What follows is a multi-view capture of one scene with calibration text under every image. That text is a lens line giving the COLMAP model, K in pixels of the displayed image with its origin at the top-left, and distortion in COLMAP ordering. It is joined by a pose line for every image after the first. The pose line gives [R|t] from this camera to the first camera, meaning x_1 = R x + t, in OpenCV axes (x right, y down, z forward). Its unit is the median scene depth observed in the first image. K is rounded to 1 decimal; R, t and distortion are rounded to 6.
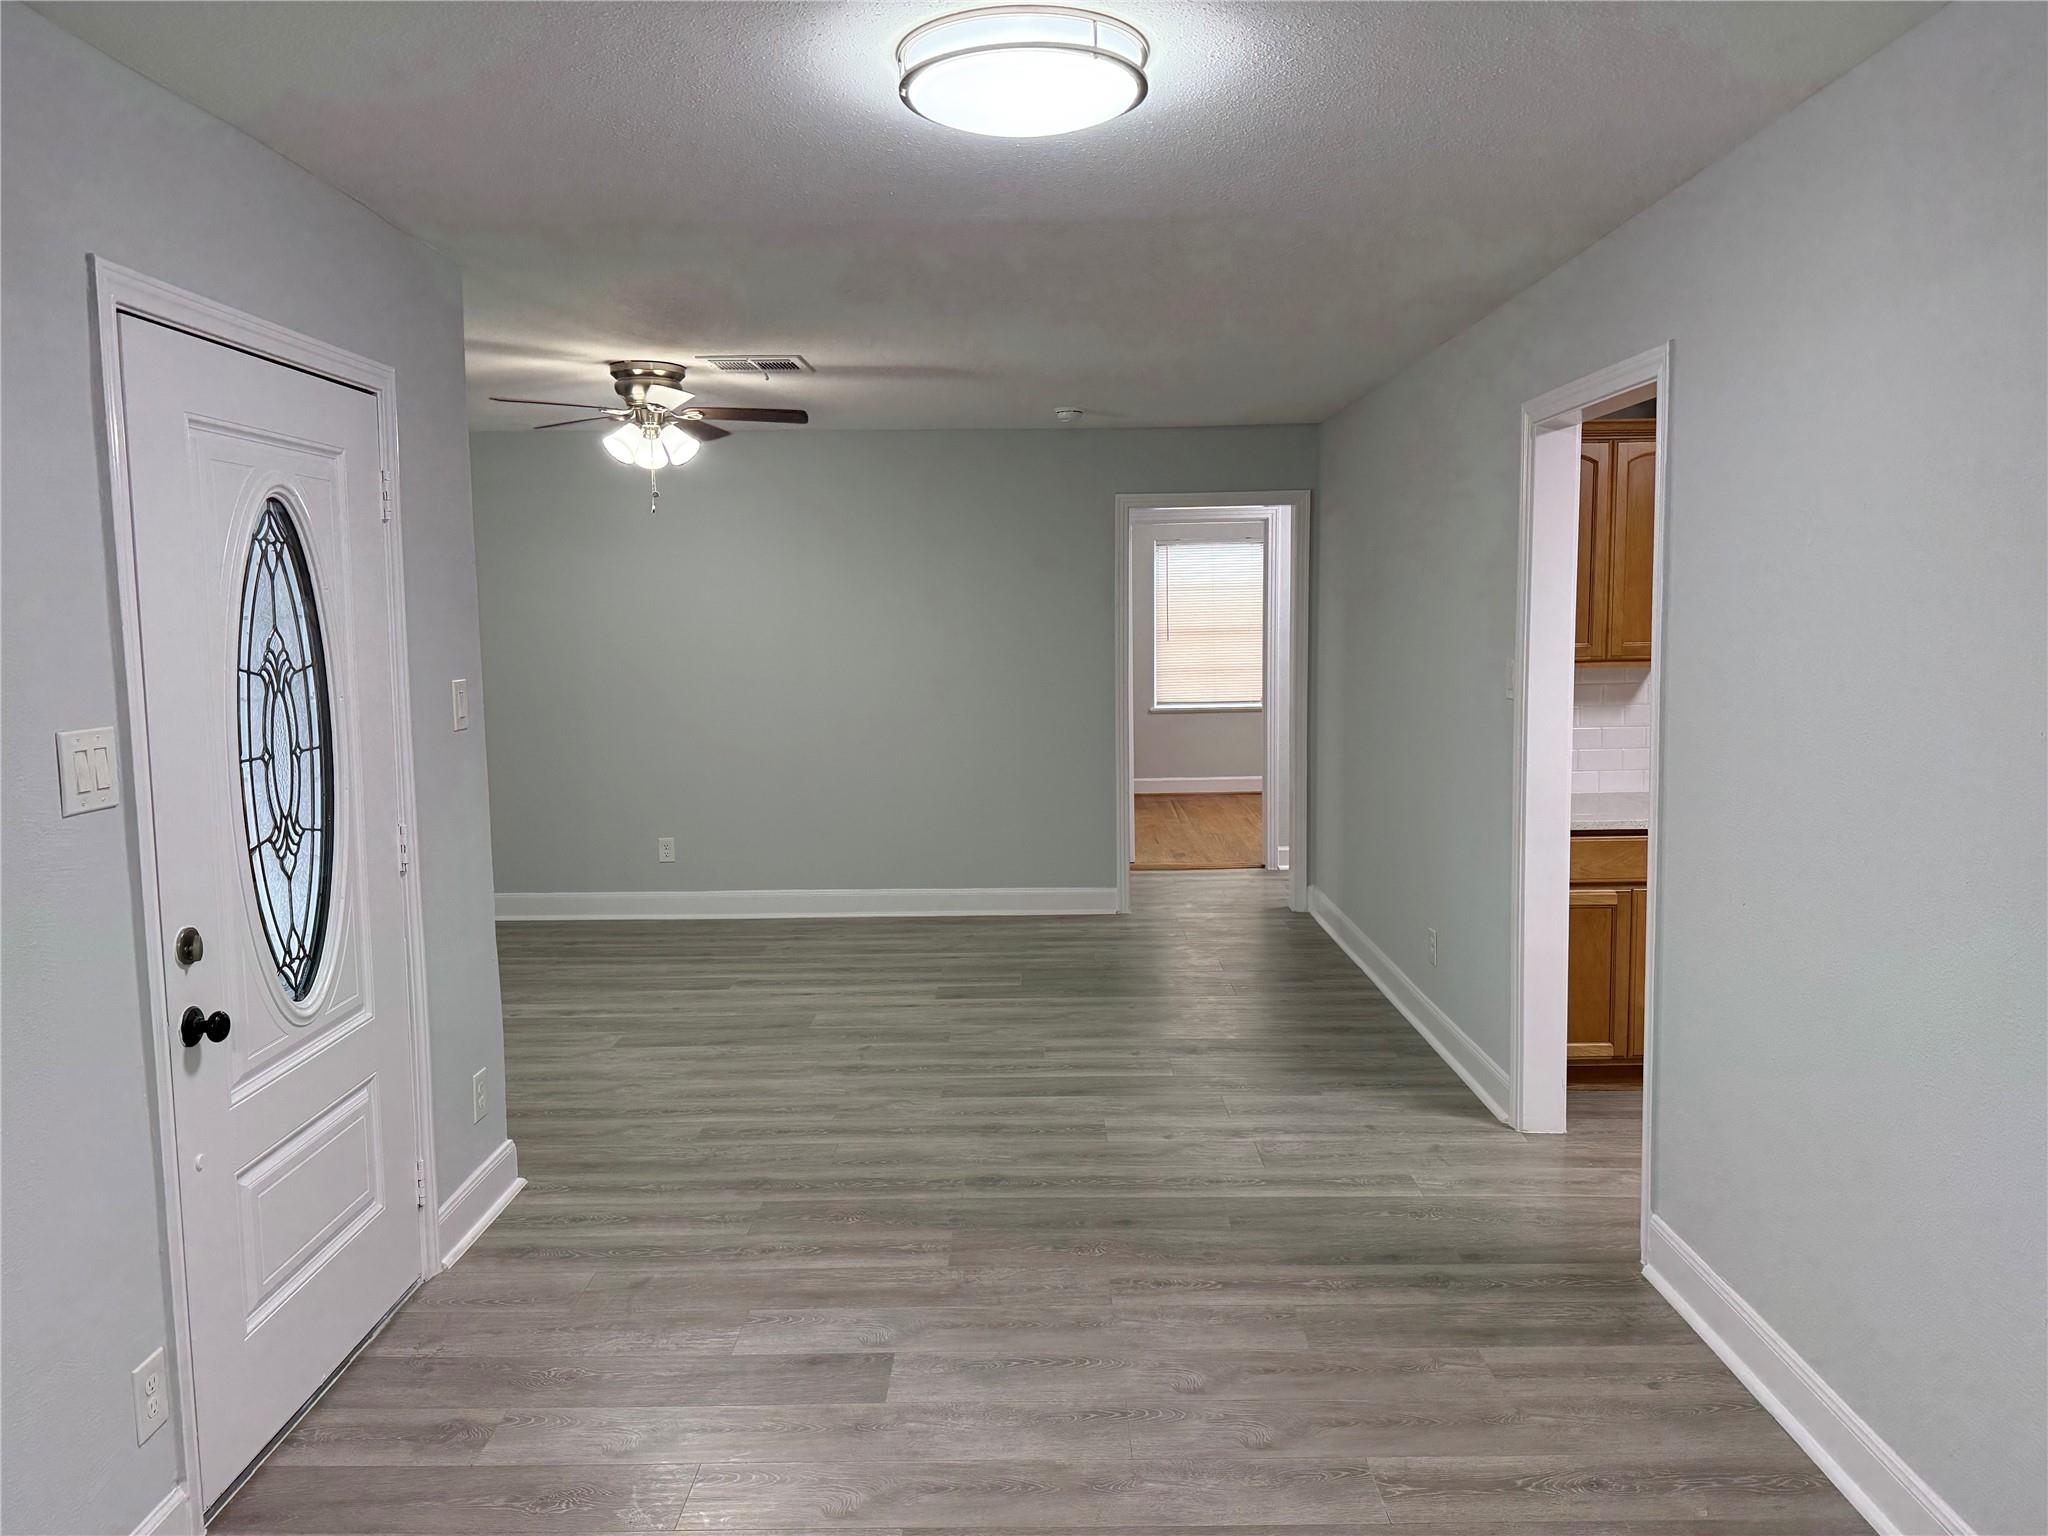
lens RADIAL K [[1428.4, 0, 1024.0], [0, 1428.4, 768.0], [0, 0, 1]] dist [0.045471, -0.041393]
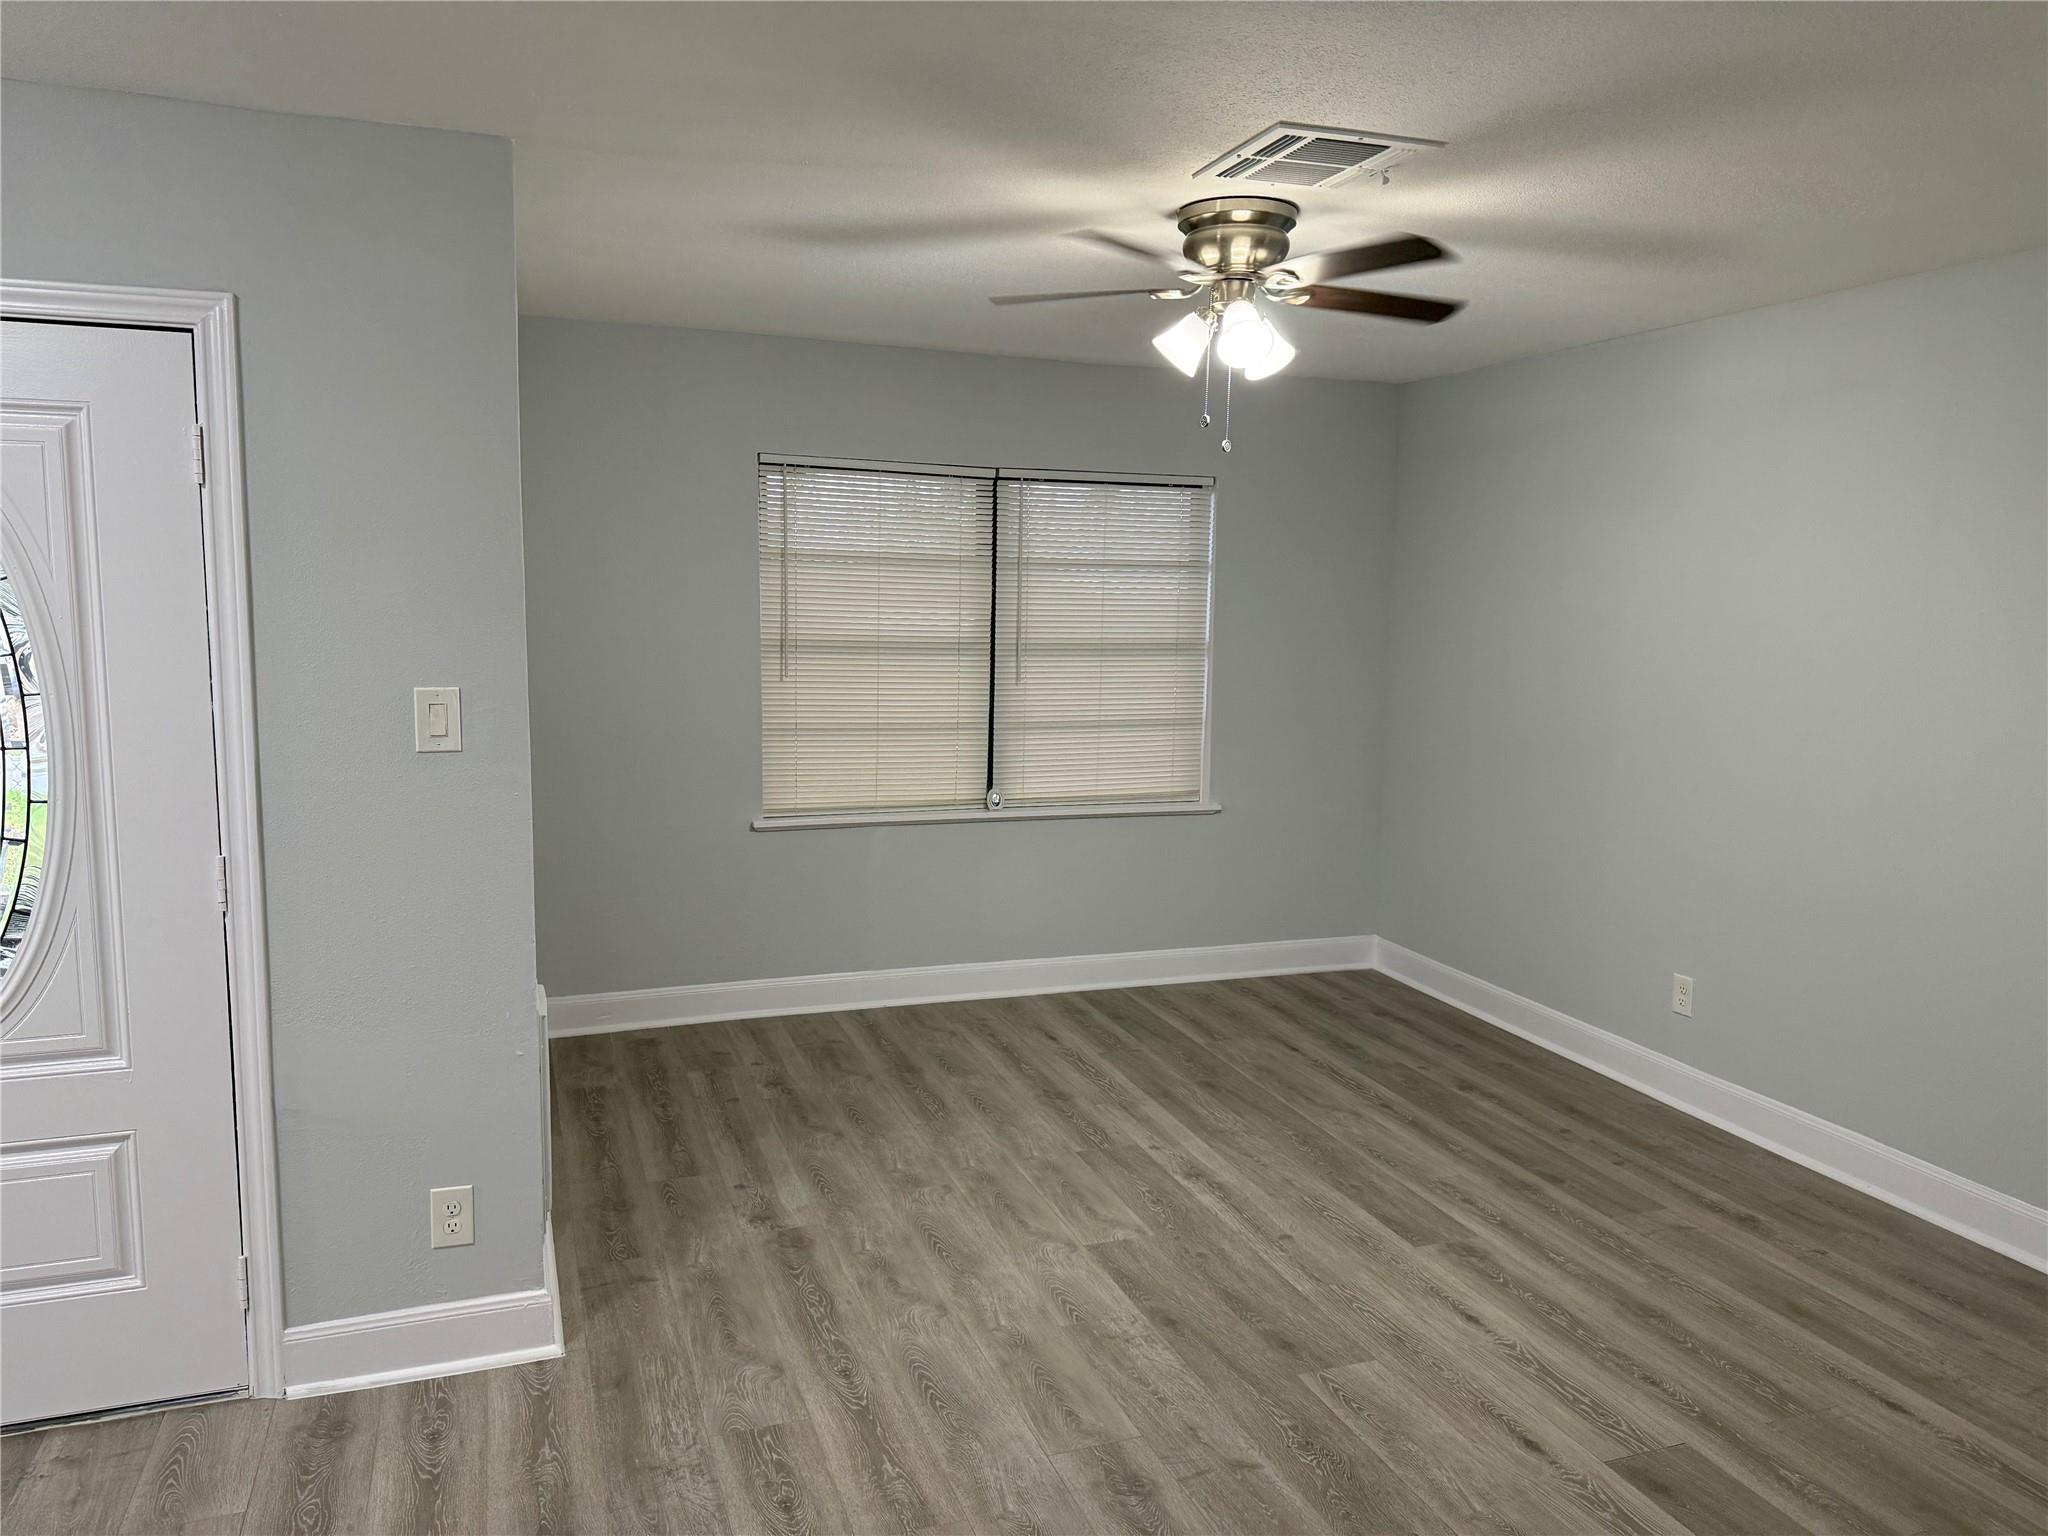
lens RADIAL K [[1455.9, 0, 1024.0], [0, 1455.9, 768.0], [0, 0, 1]] dist [0.002070, -0.006953]
pose [[0.359706, 0.145256, -0.921690, 0.328596], [-0.129686, 0.986003, 0.104779, -0.104692], [0.924009, 0.081840, 0.373509, 0.746966]]
